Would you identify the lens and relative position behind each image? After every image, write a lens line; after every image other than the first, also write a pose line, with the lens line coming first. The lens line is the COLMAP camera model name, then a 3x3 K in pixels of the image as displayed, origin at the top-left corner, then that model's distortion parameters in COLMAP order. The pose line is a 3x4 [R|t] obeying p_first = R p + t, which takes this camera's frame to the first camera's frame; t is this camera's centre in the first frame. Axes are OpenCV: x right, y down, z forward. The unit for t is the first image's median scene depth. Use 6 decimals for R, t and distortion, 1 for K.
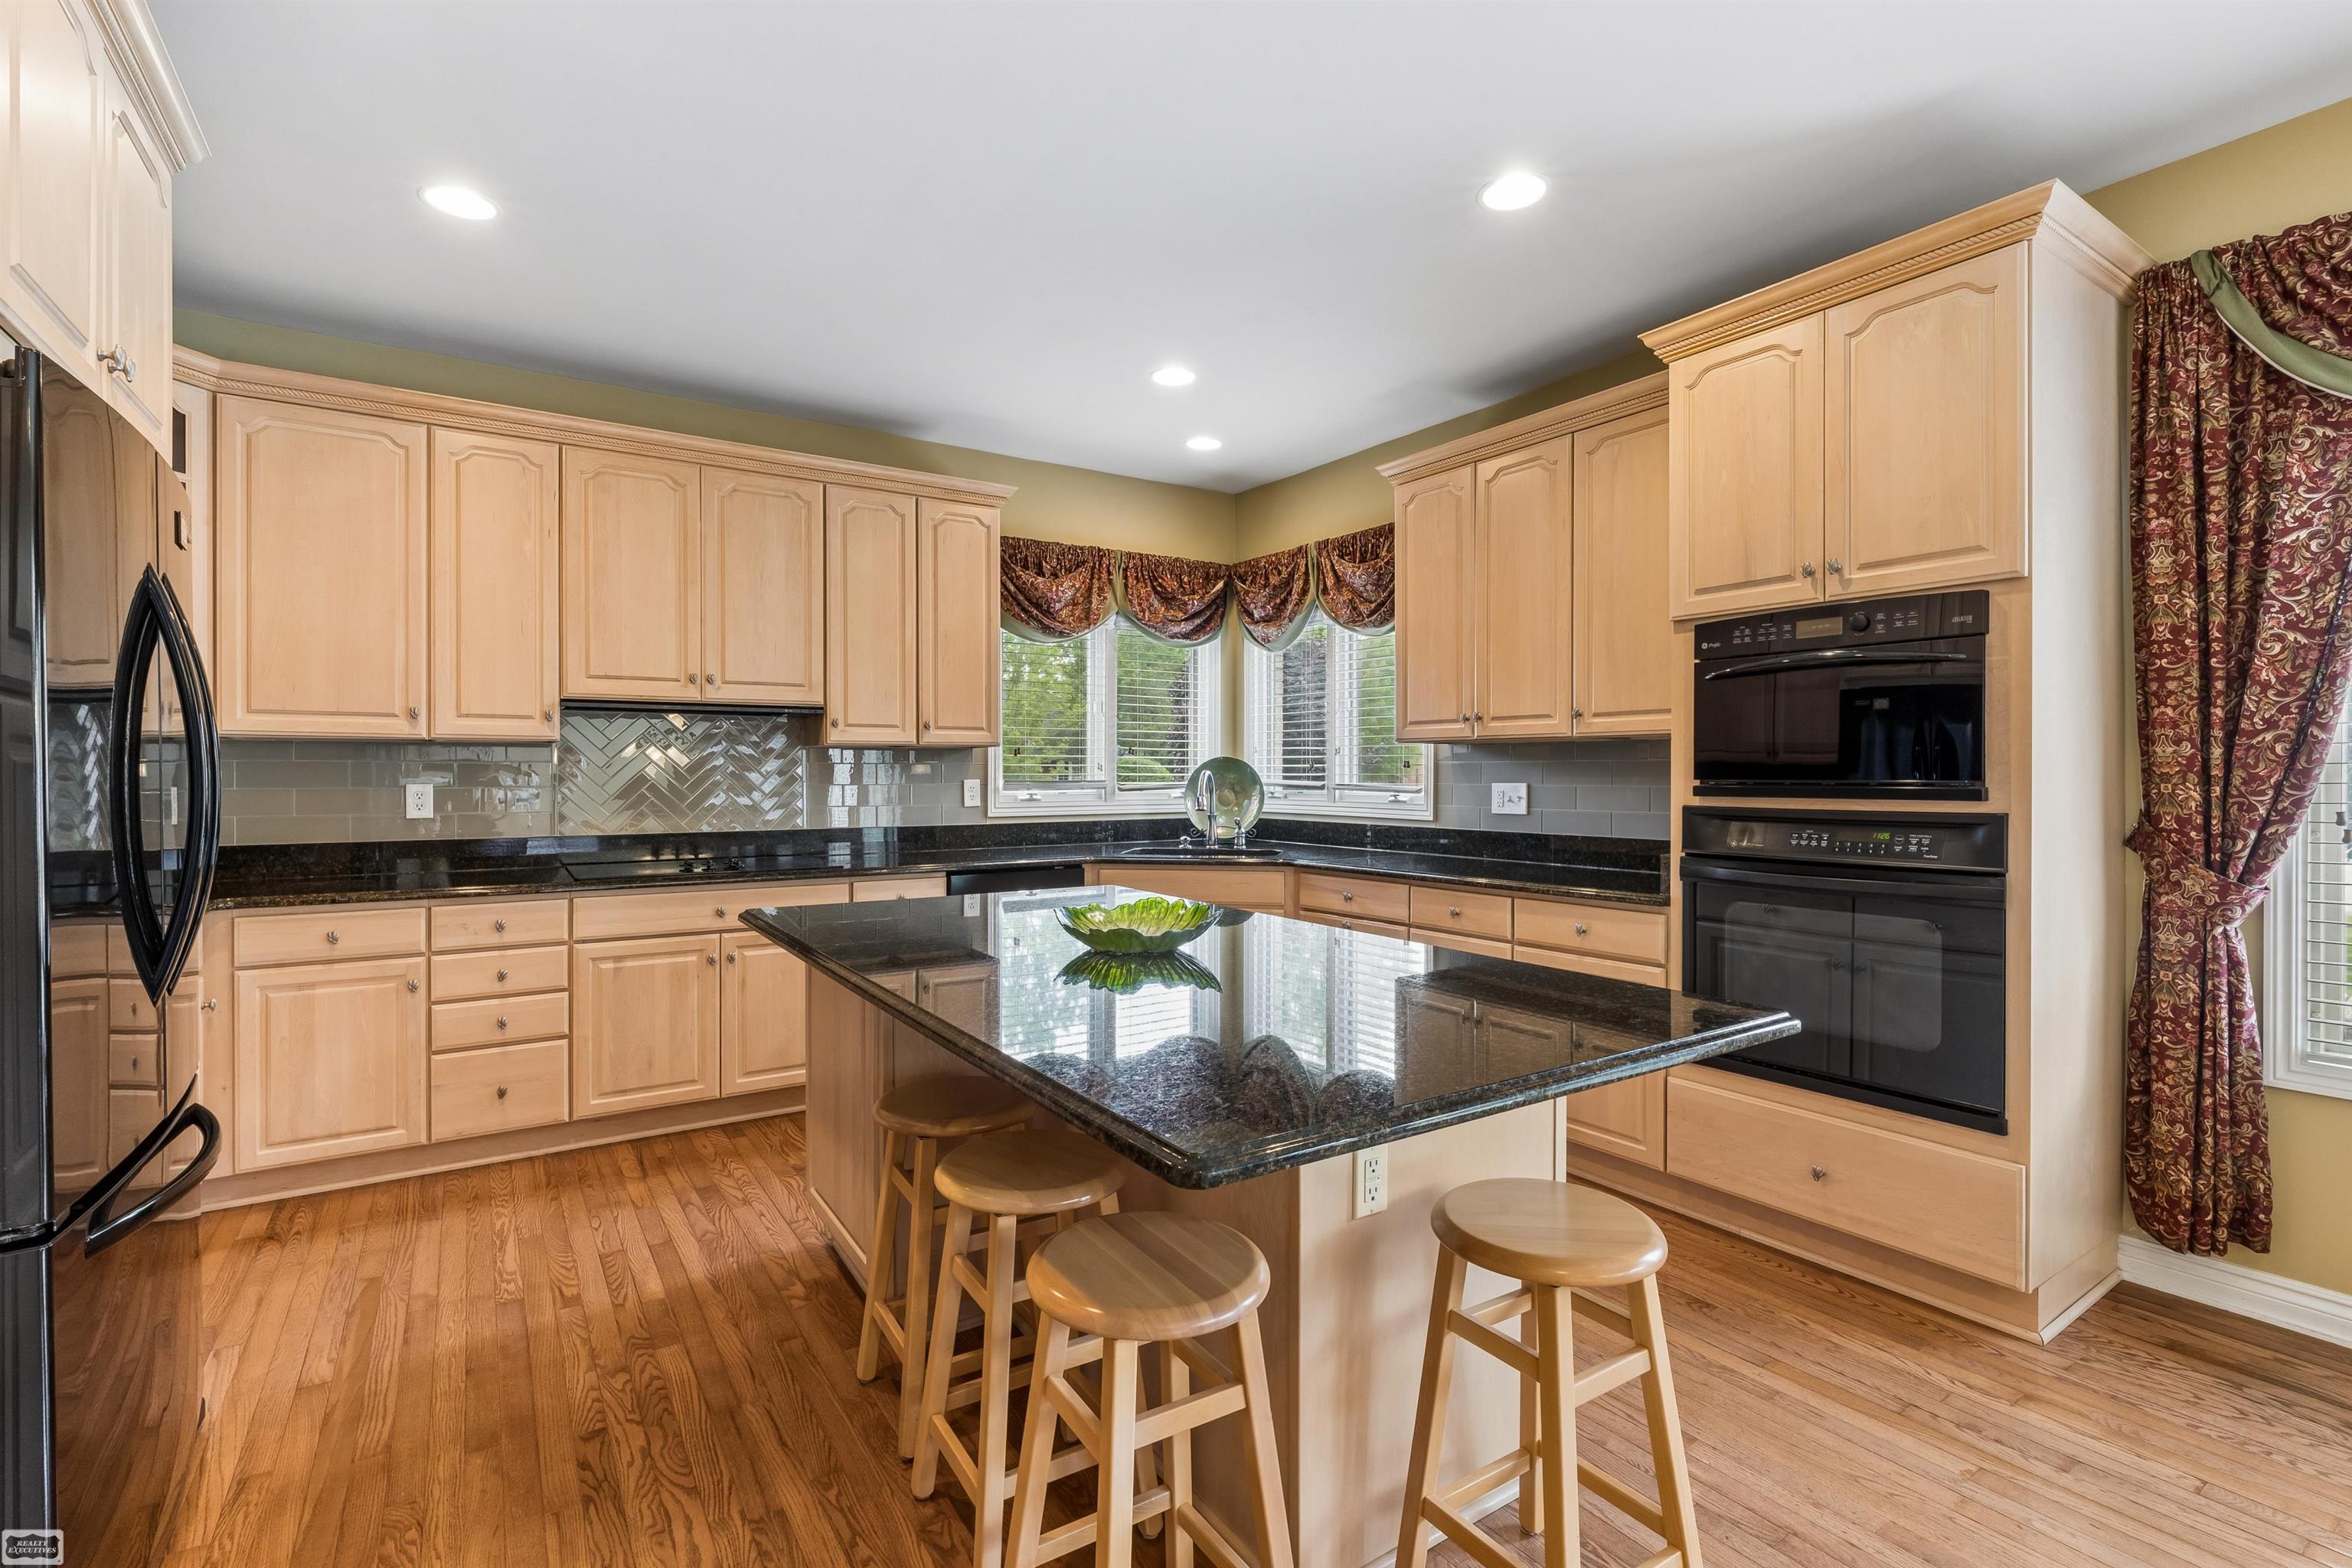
lens RADIAL K [[1067.9, 0, 1165.7], [0, 1067.9, 774.5], [0, 0, 1]] dist [-0.011457, 0.001065]
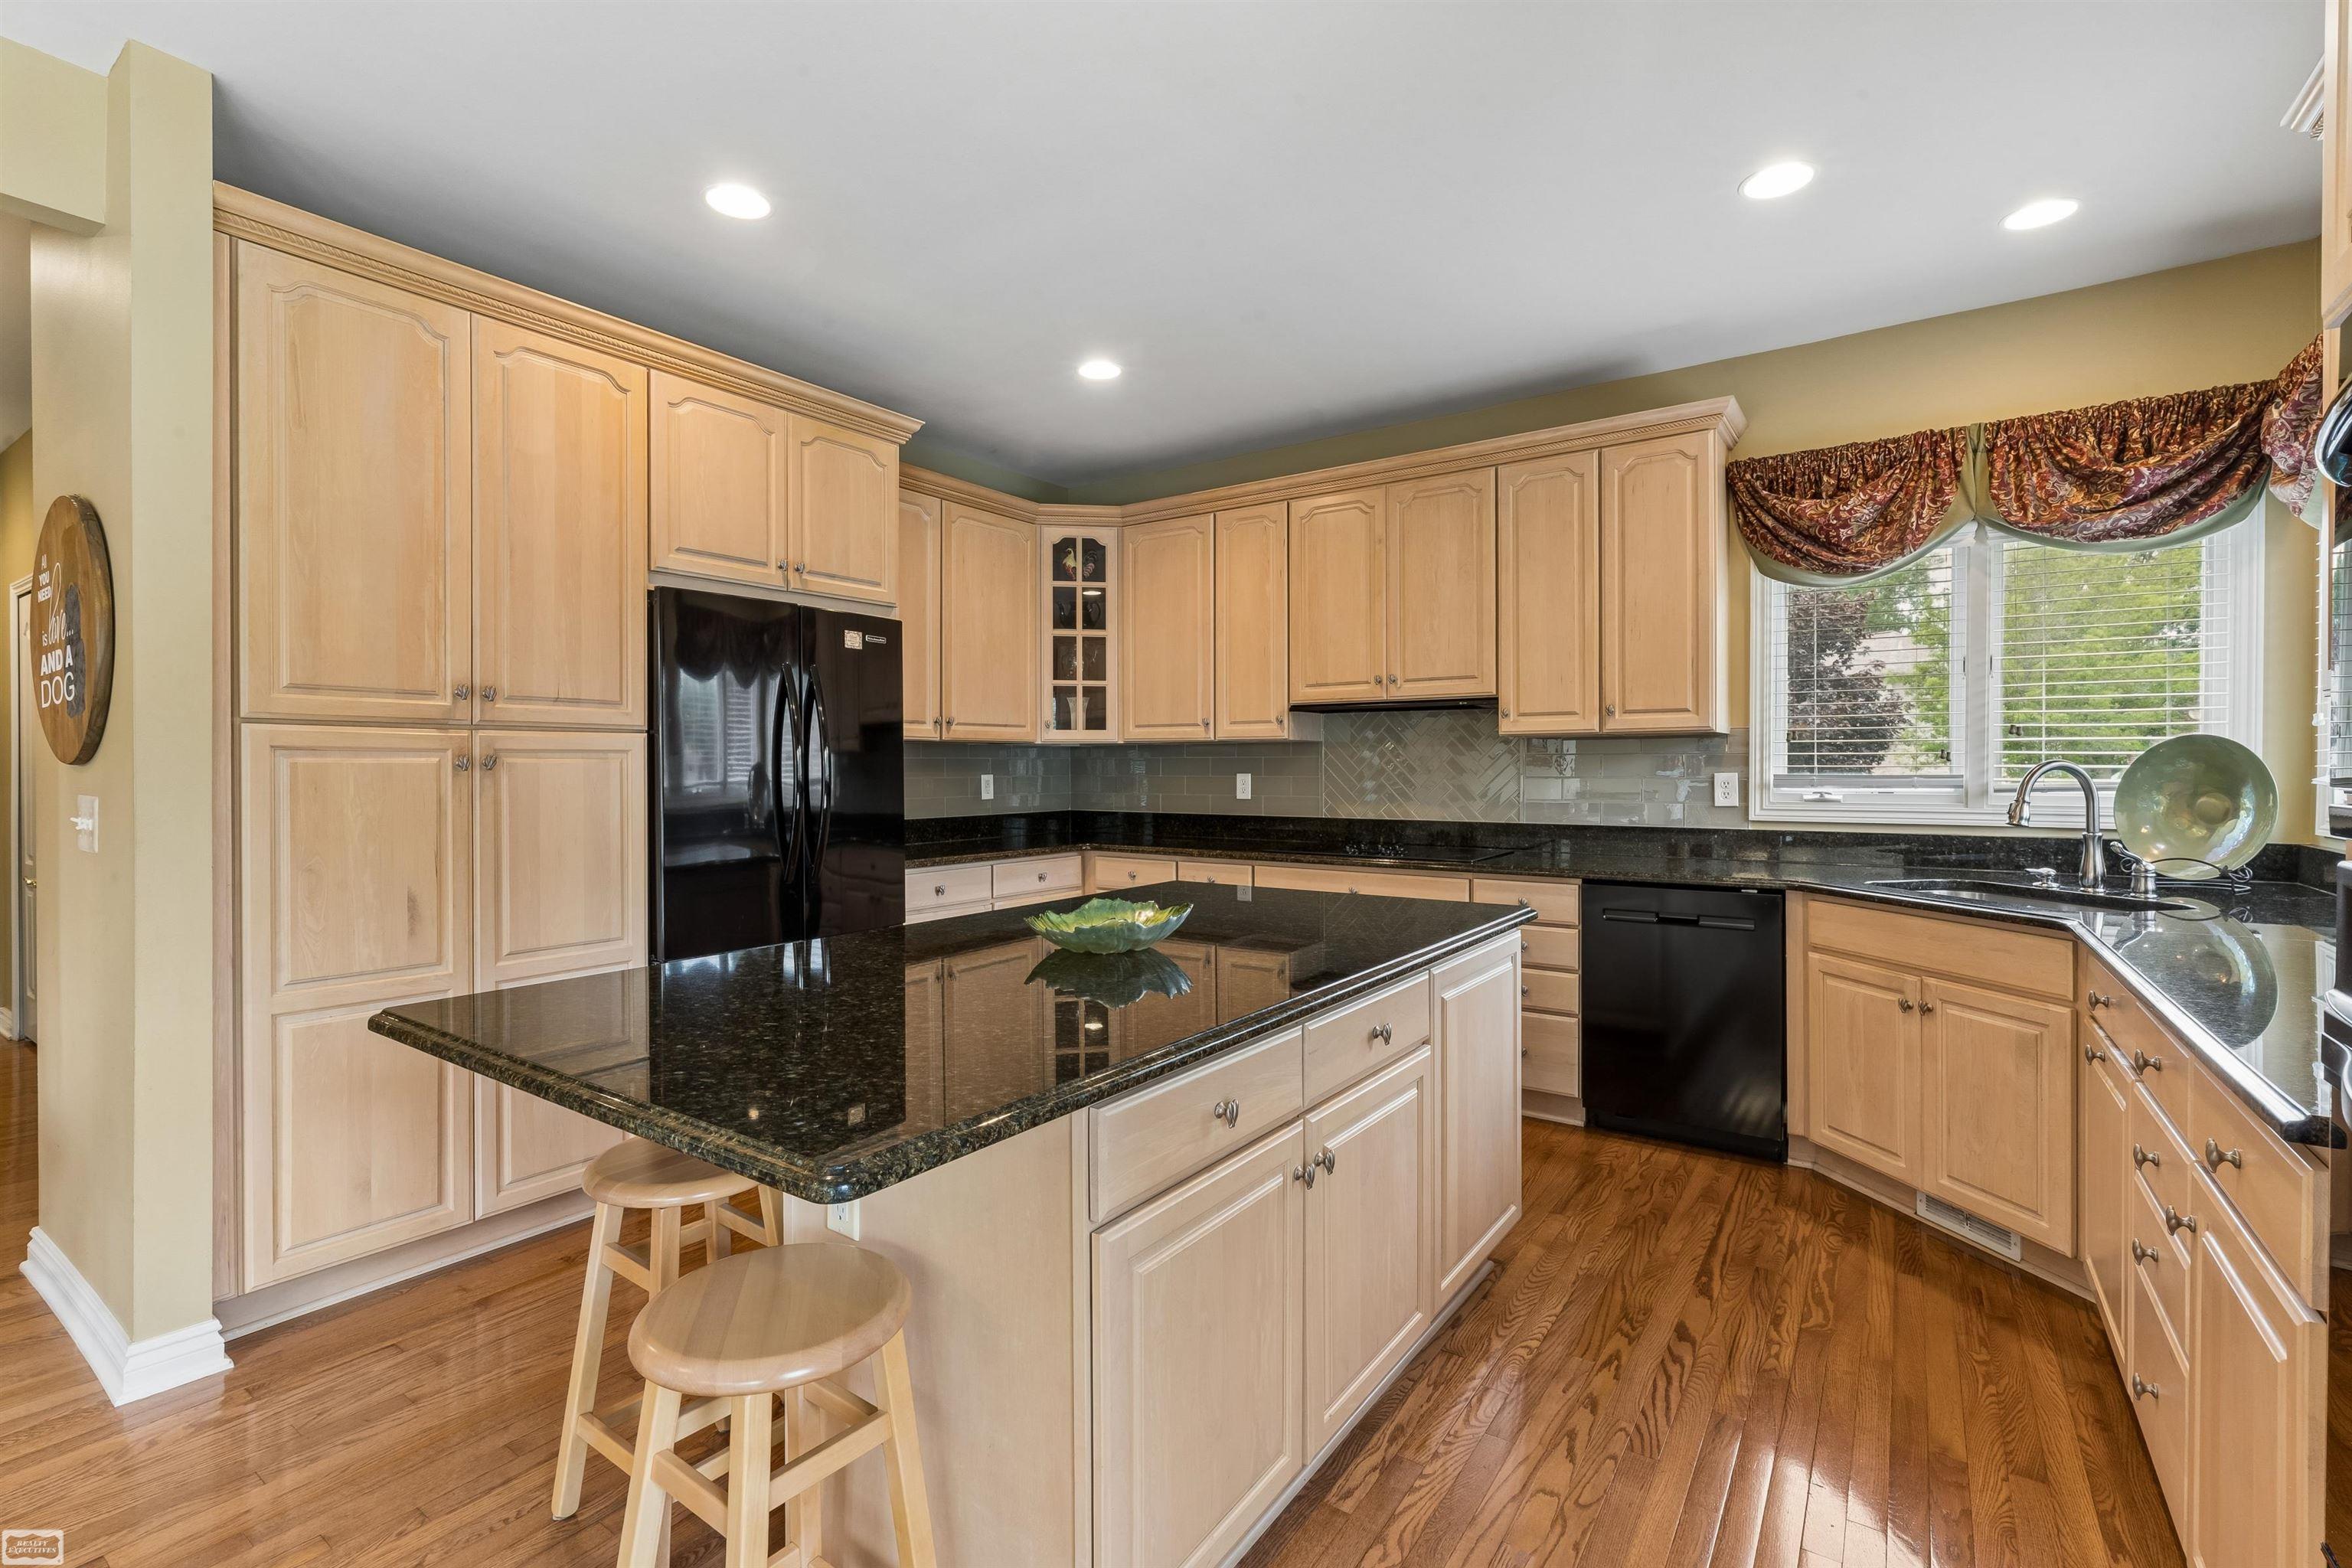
lens RADIAL K [[1067.9, 0, 1171.6], [0, 1067.9, 774.2], [0, 0, 1]] dist [-0.011457, 0.001065]
pose [[0.368182, 0.005594, -0.929737, 0.449236], [0.003068, 0.999969, 0.007232, -0.001339], [0.929749, -0.005515, 0.368153, 0.351083]]
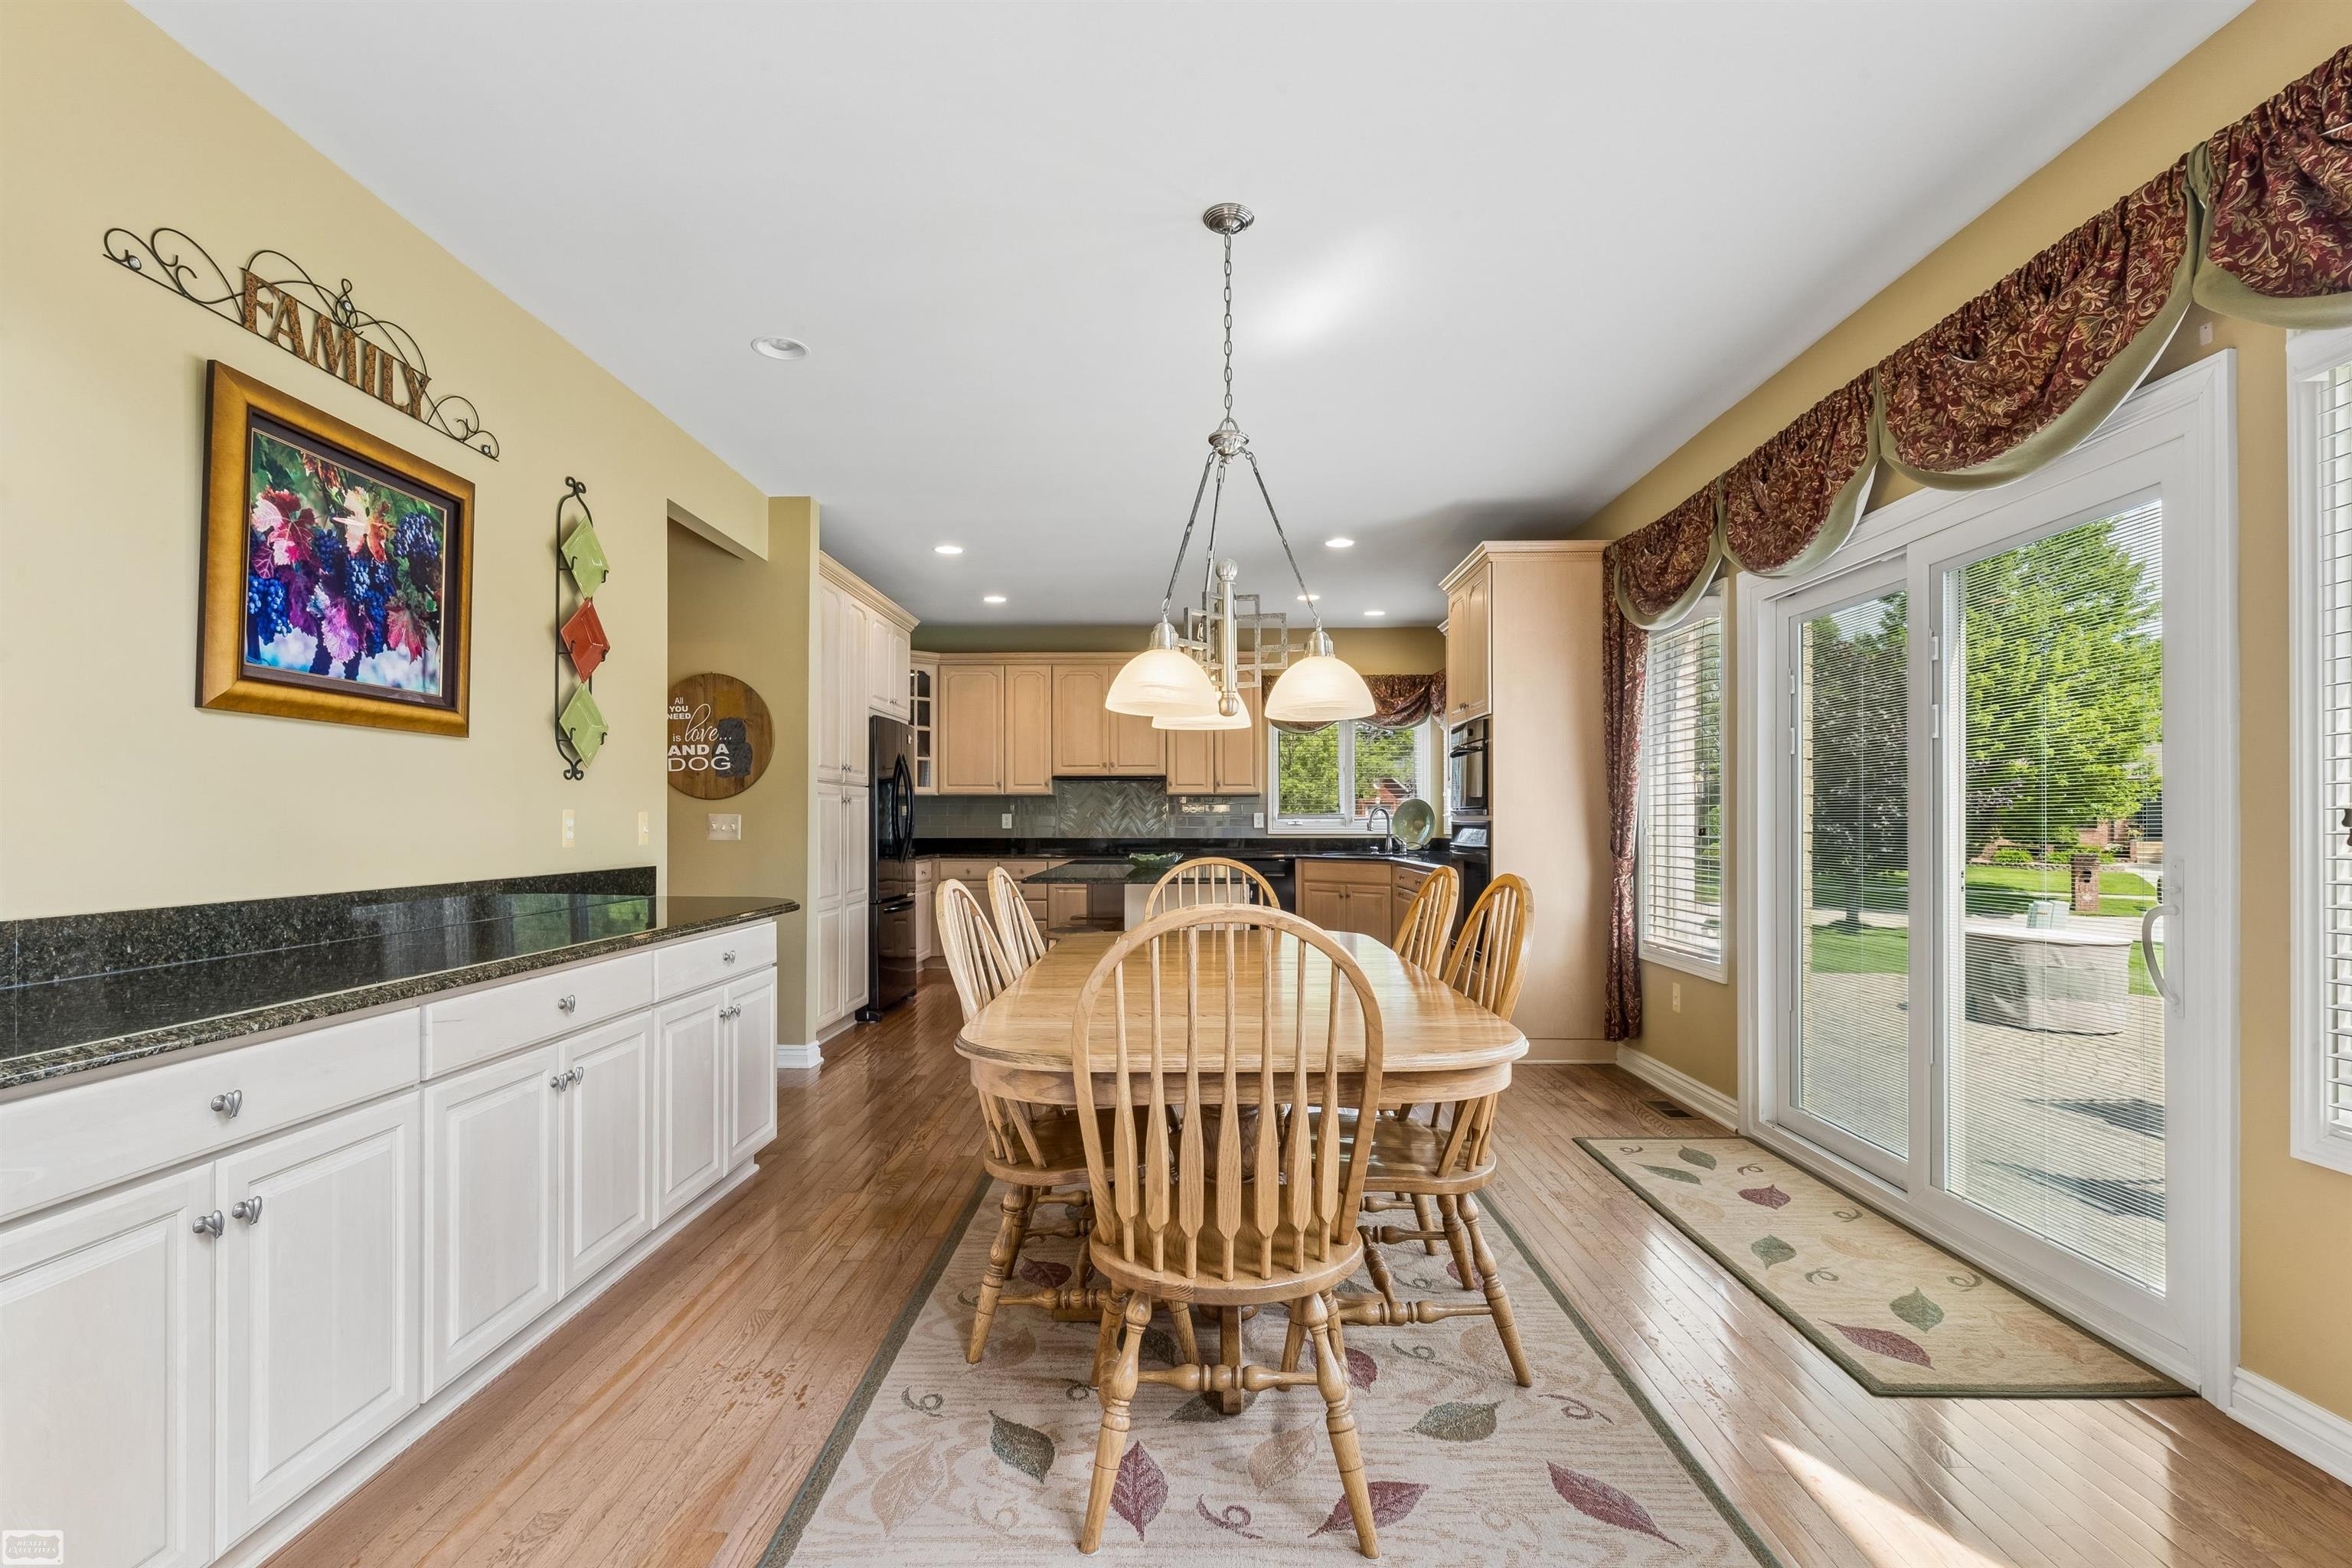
lens RADIAL K [[1067.9, 0, 1172.5], [0, 1067.9, 806.8], [0, 0, 1]] dist [-0.011457, 0.001065]
pose [[0.824870, -0.006224, -0.565288, 0.790760], [-0.000131, 0.999937, -0.011200, 0.016541], [0.565322, 0.009312, 0.824818, -0.626277]]
